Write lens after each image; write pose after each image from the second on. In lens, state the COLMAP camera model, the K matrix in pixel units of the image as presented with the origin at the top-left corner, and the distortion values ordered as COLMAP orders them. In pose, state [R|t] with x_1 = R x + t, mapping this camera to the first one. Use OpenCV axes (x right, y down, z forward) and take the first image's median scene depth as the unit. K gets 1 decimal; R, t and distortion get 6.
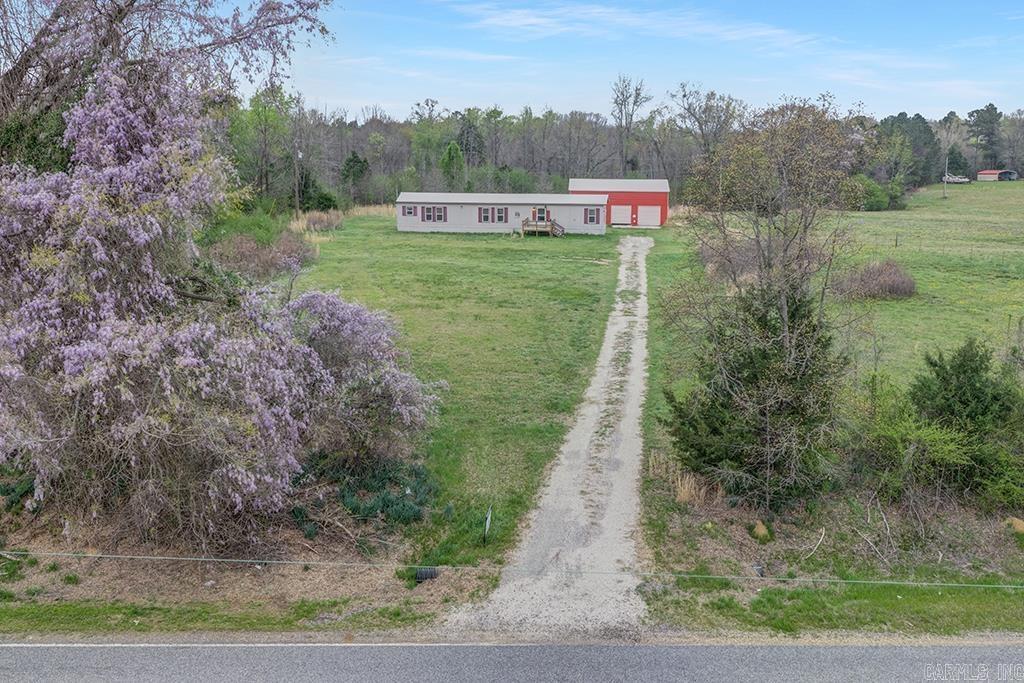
lens RADIAL K [[1004.1, 0, 513.6], [0, 1004.1, 343.8], [0, 0, 1]] dist [0.005436, 0.000000]
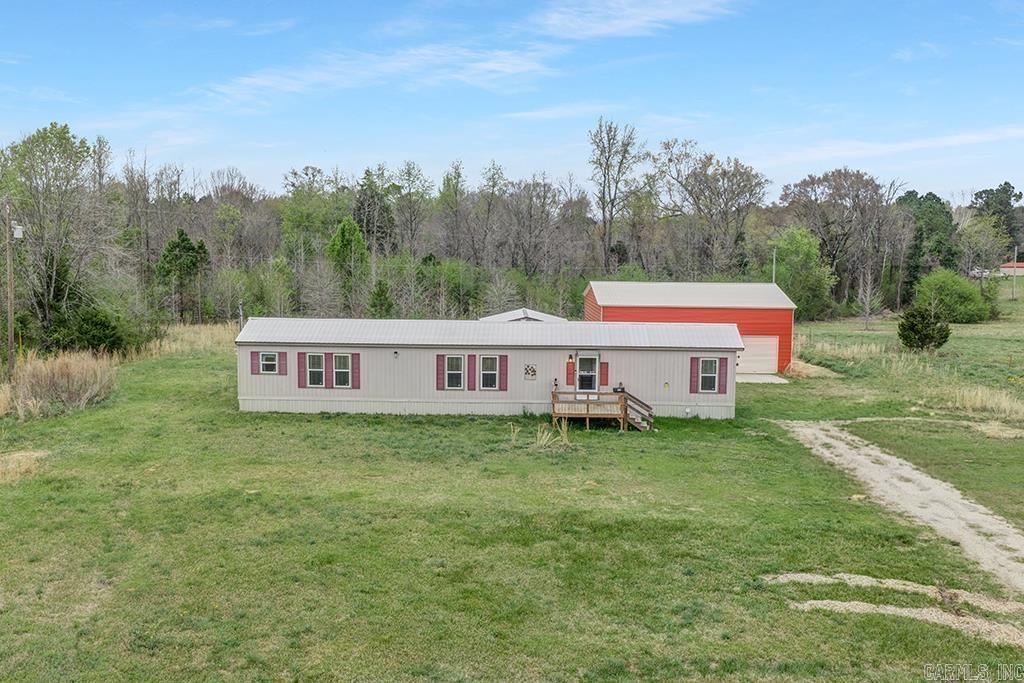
lens RADIAL K [[1004.1, 0, 516.2], [0, 1004.1, 337.3], [0, 0, 1]] dist [0.005436, 0.000000]
pose [[0.992453, -0.006376, 0.122457, -0.053221], [0.017730, 0.995615, -0.091855, -0.104017], [-0.121334, 0.093333, 0.988214, 0.580370]]
